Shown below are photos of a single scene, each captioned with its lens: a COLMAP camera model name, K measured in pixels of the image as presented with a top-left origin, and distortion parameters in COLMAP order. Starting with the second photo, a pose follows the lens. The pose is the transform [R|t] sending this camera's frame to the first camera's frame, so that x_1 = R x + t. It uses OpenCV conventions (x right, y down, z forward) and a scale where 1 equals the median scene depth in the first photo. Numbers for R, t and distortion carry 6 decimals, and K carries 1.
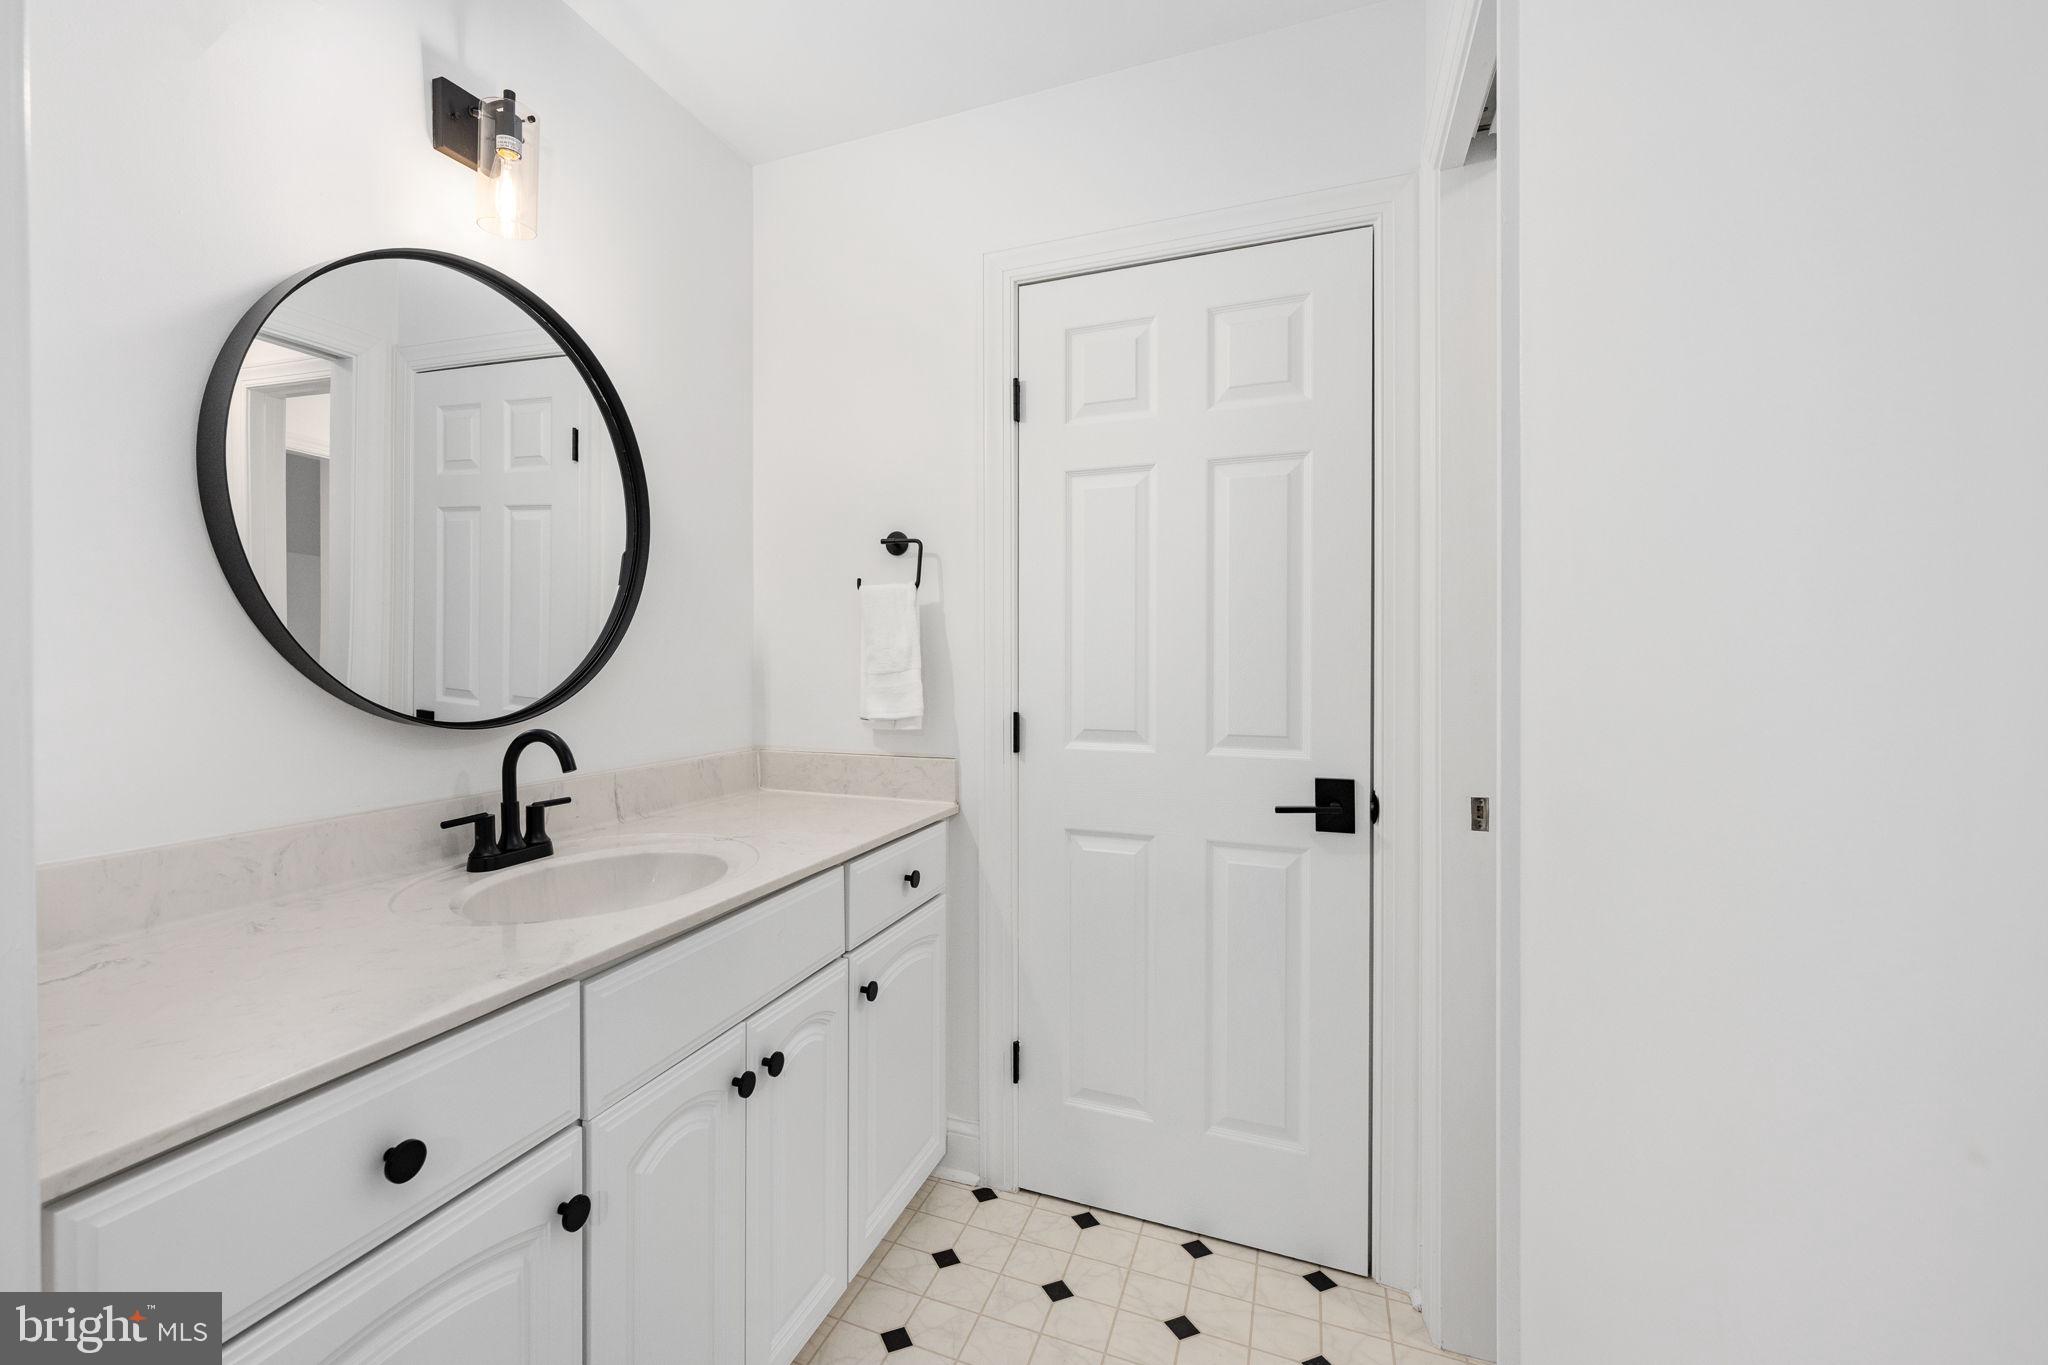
lens RADIAL K [[857.7, 0, 1024.0], [0, 857.7, 682.5], [0, 0, 1]] dist [0.002843, 0.000430]
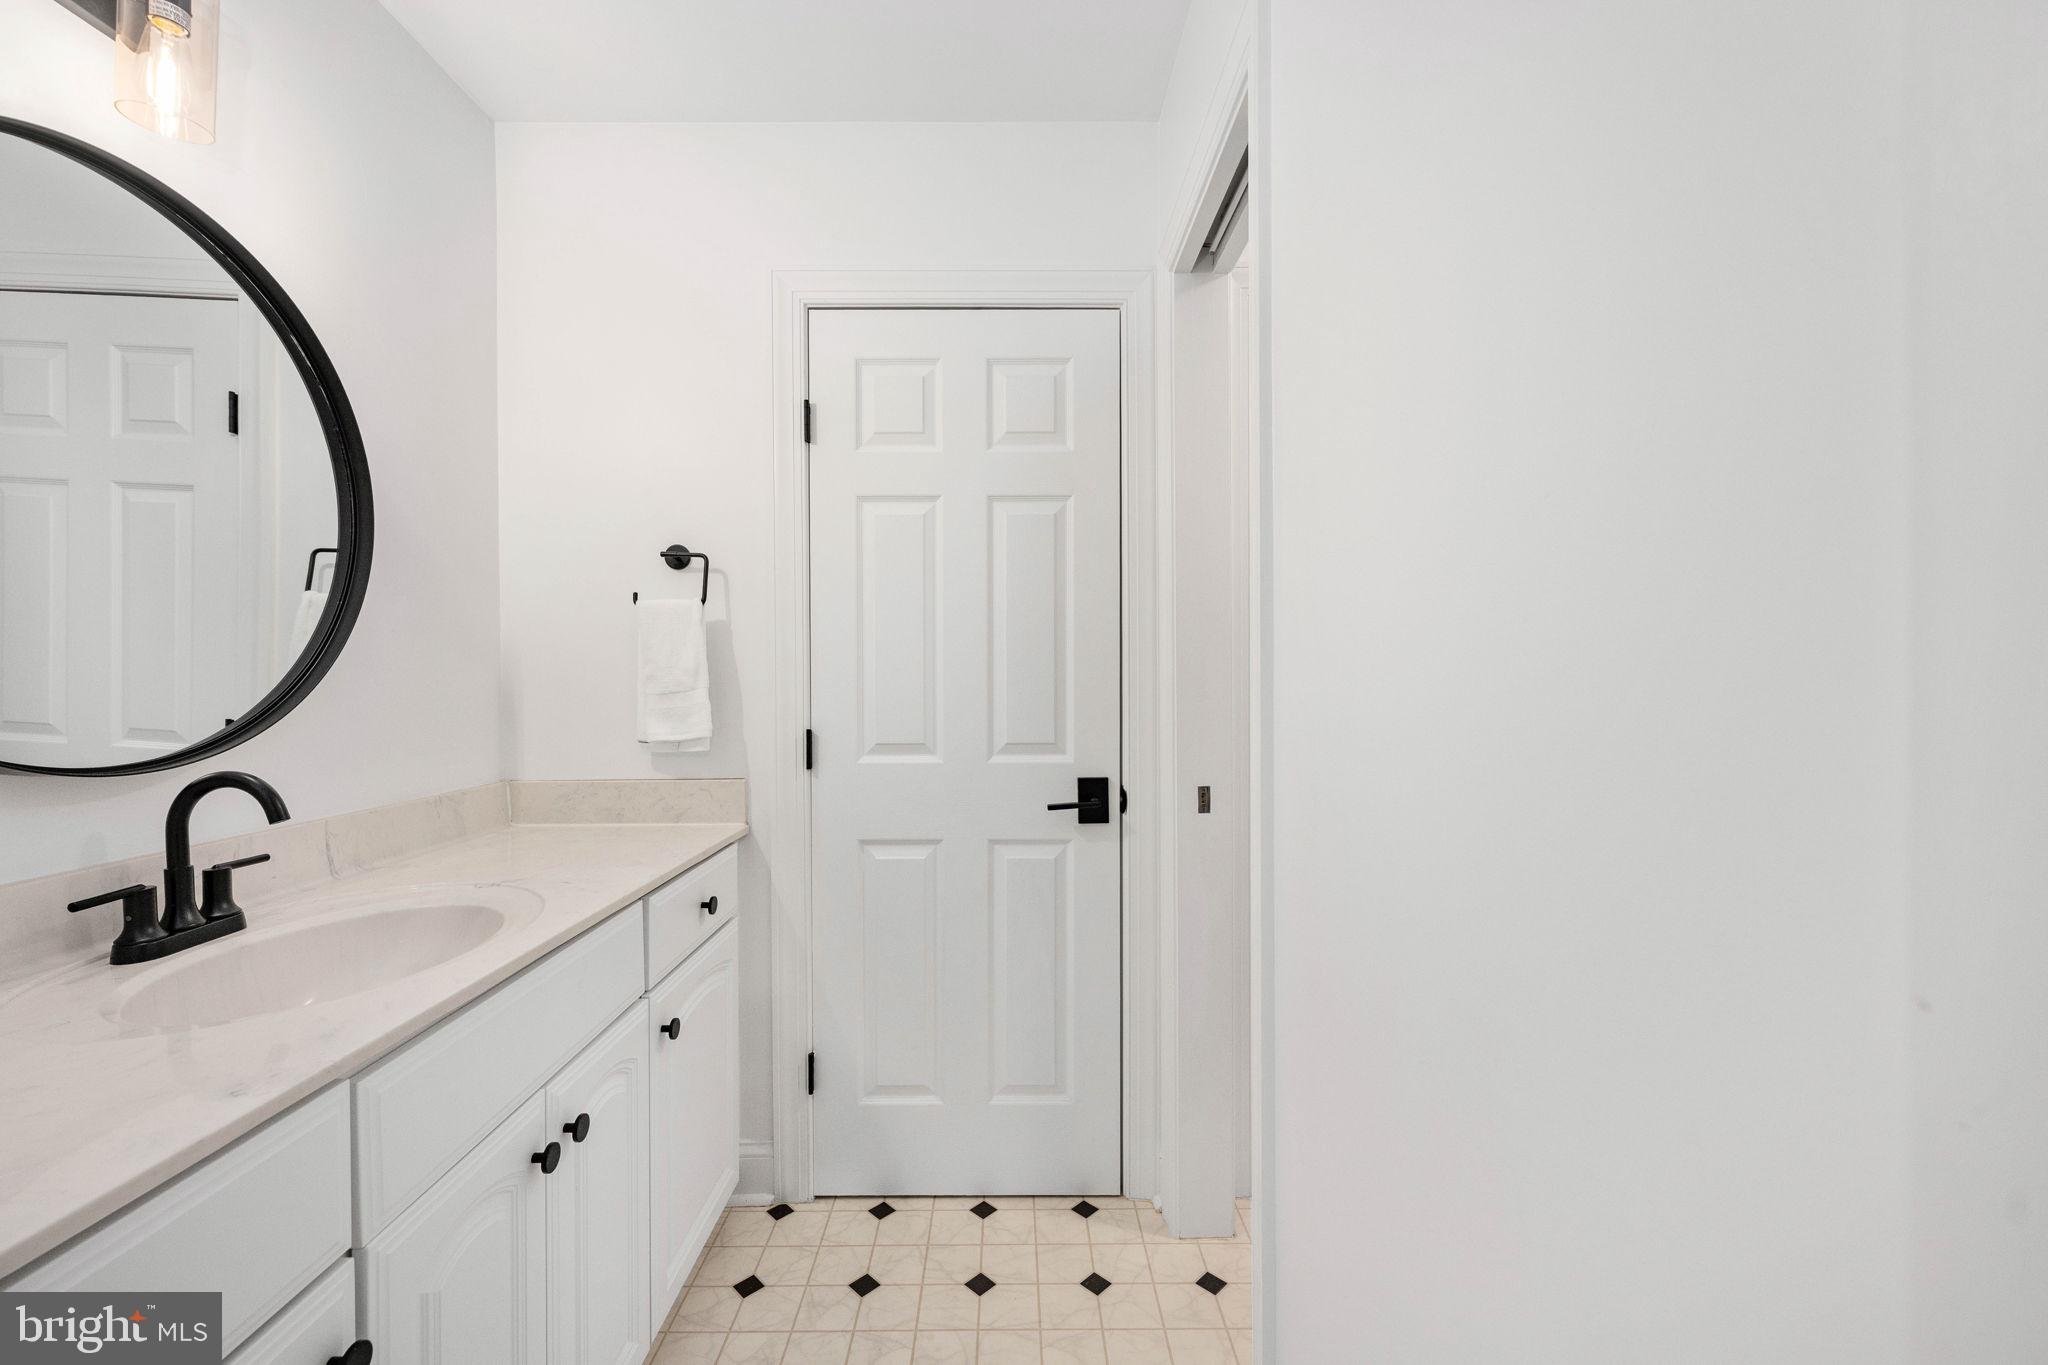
lens RADIAL K [[784.4, 0, 1024.8], [0, 784.4, 697.3], [0, 0, 1]] dist [0.001881, 0.000217]
pose [[0.926751, -0.016767, 0.375301, -0.123959], [0.016071, 0.999858, 0.004984, -0.004079], [-0.375332, 0.001412, 0.926889, 0.045384]]
